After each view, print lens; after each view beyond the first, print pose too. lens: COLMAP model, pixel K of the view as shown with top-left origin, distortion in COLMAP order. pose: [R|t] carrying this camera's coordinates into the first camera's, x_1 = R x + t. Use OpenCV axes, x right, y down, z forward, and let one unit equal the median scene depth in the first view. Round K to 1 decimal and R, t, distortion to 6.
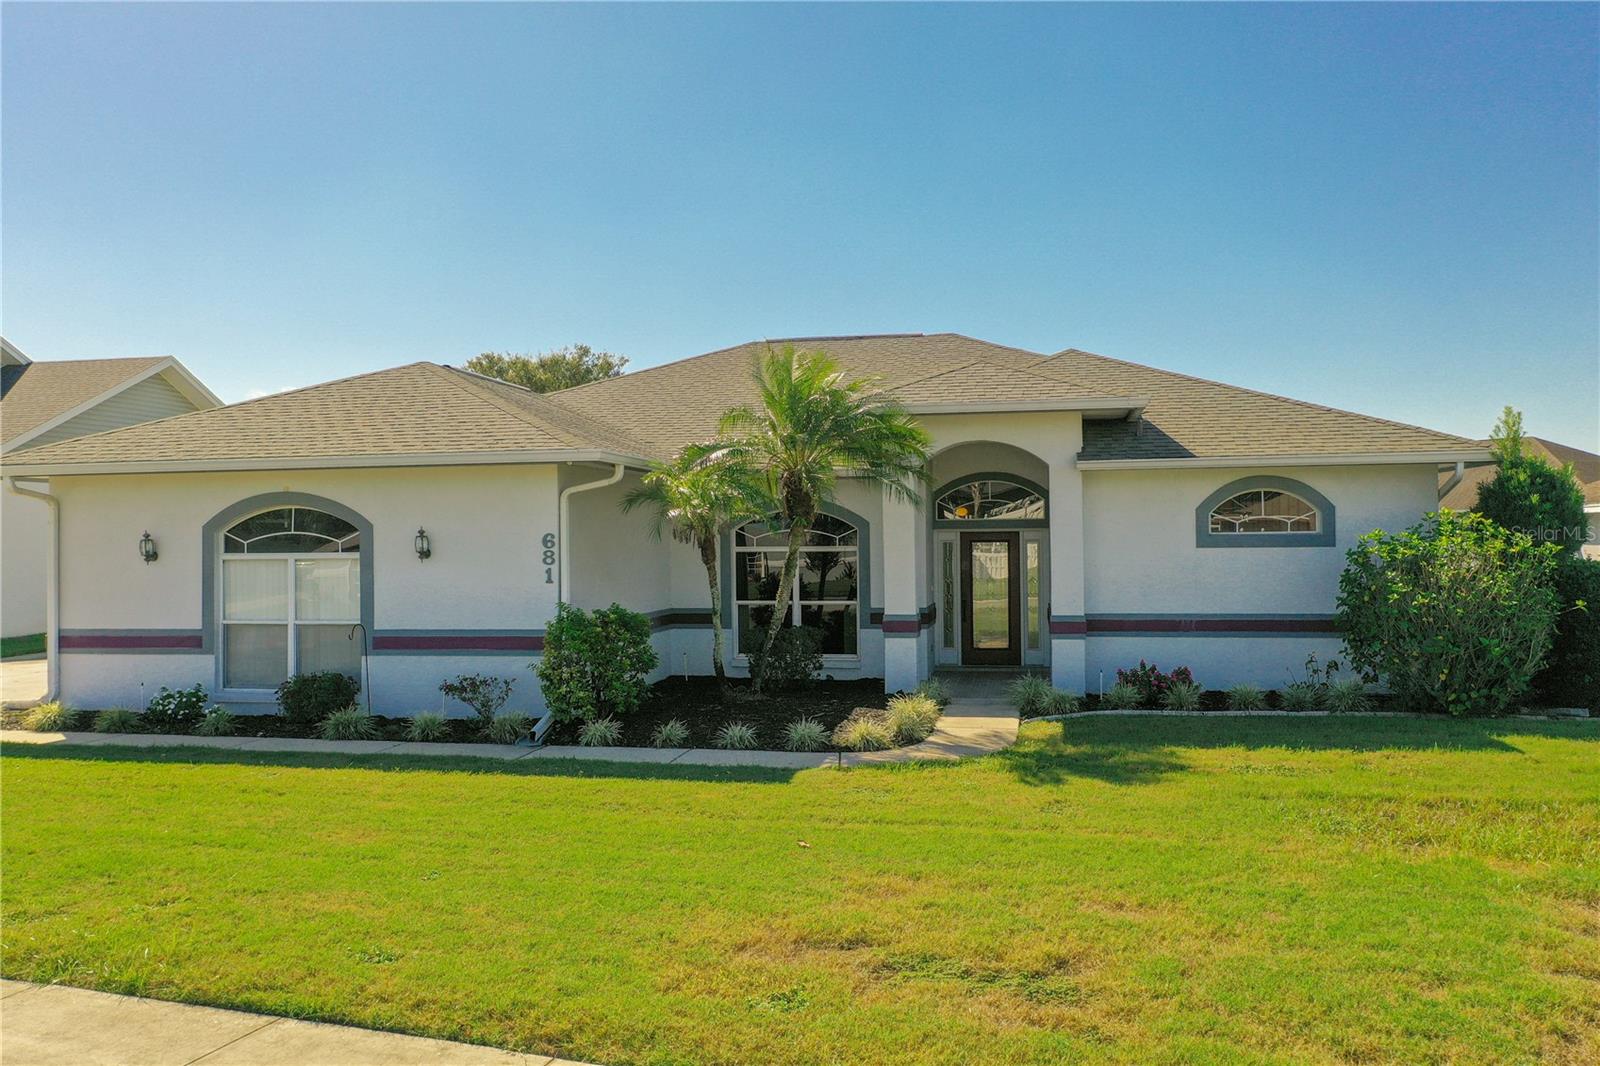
lens RADIAL K [[1257.3, 0, 800.0], [0, 1257.3, 533.0], [0, 0, 1]] dist [0.003375, -0.004578]
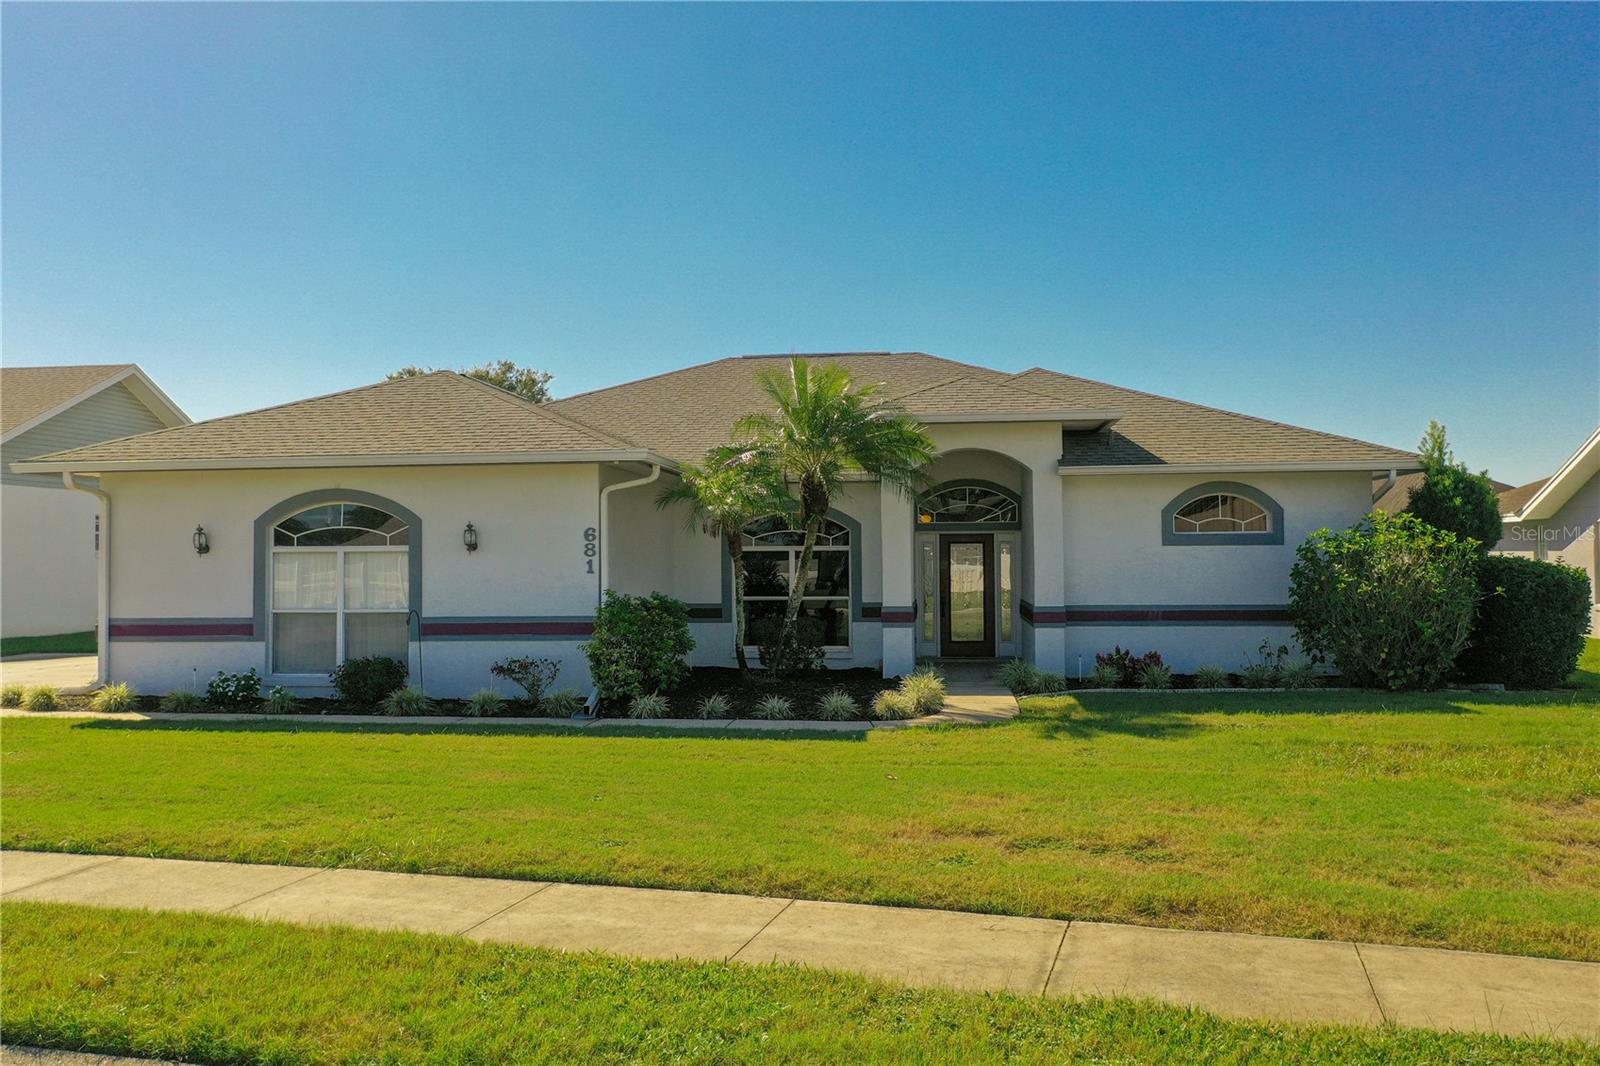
lens RADIAL K [[1257.3, 0, 800.0], [0, 1257.3, 533.0], [0, 0, 1]] dist [0.003375, -0.004578]
pose [[0.997240, 0.004159, 0.074133, -0.096197], [-0.002952, 0.999861, -0.016391, 0.021574], [-0.074191, 0.016127, 0.997114, -0.096442]]
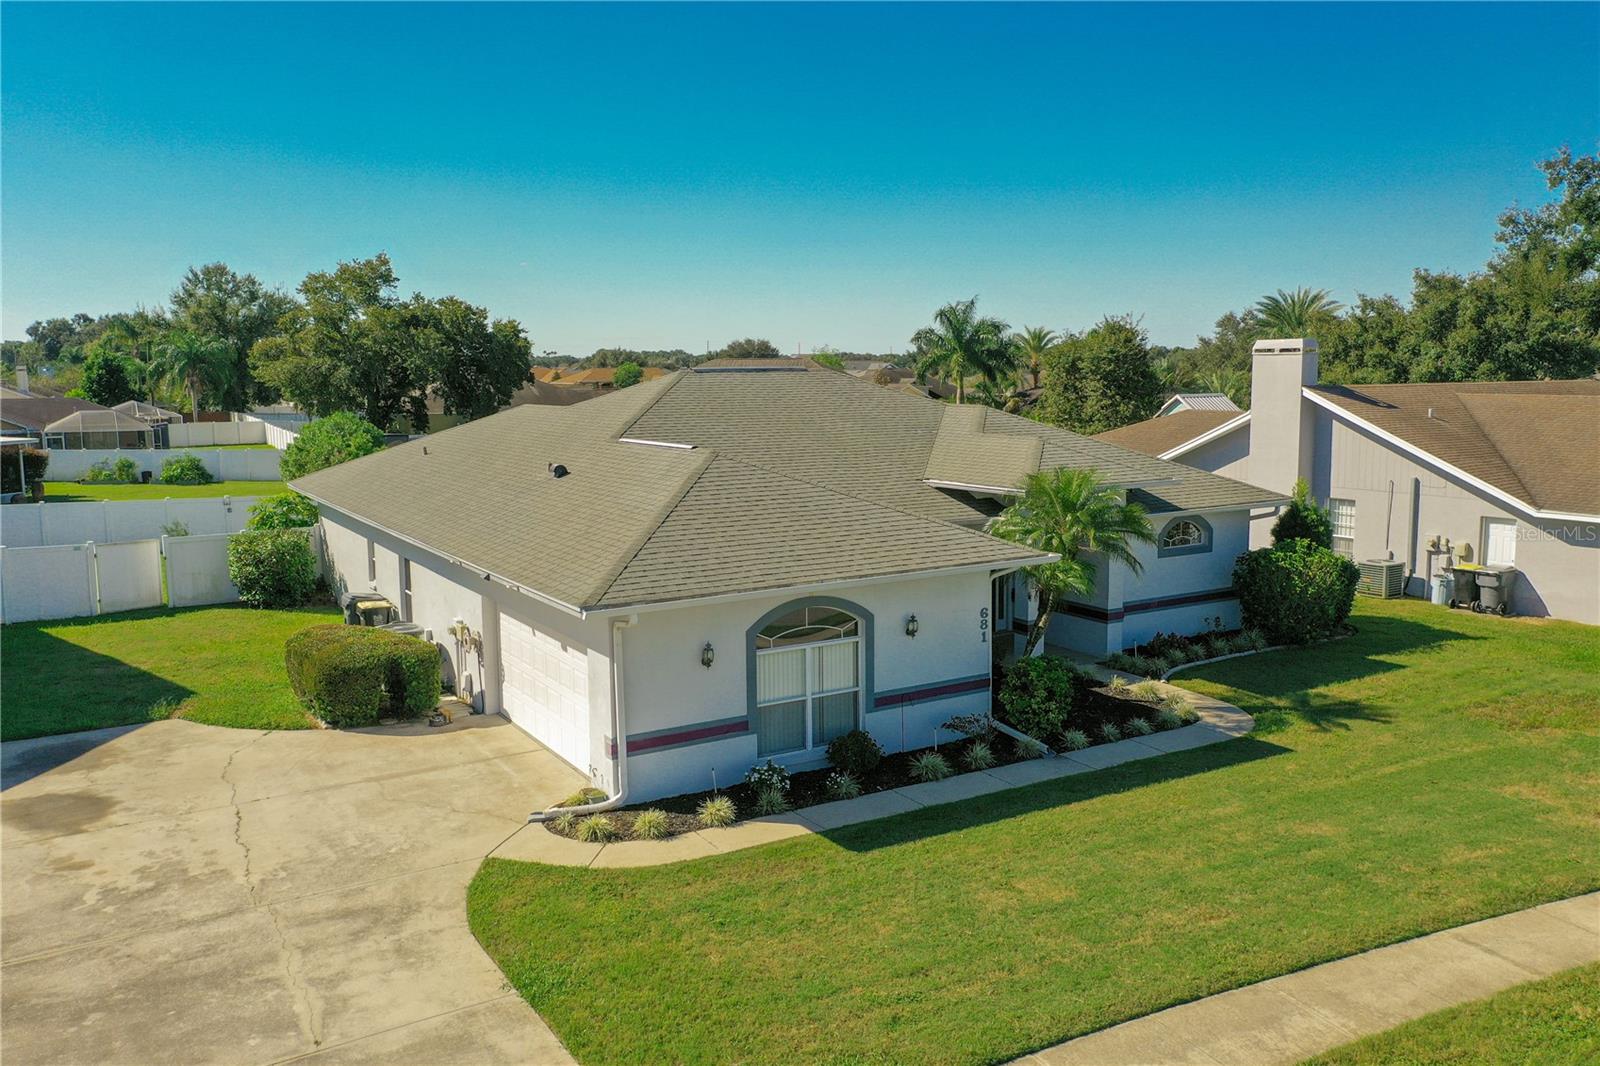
lens RADIAL K [[1257.3, 0, 800.0], [0, 1257.3, 533.0], [0, 0, 1]] dist [0.003375, -0.004578]
pose [[0.749296, -0.084757, 0.656789, -1.246836], [-0.005845, 0.990891, 0.134541, -0.266134], [-0.662210, -0.104650, 0.741975, 0.087155]]
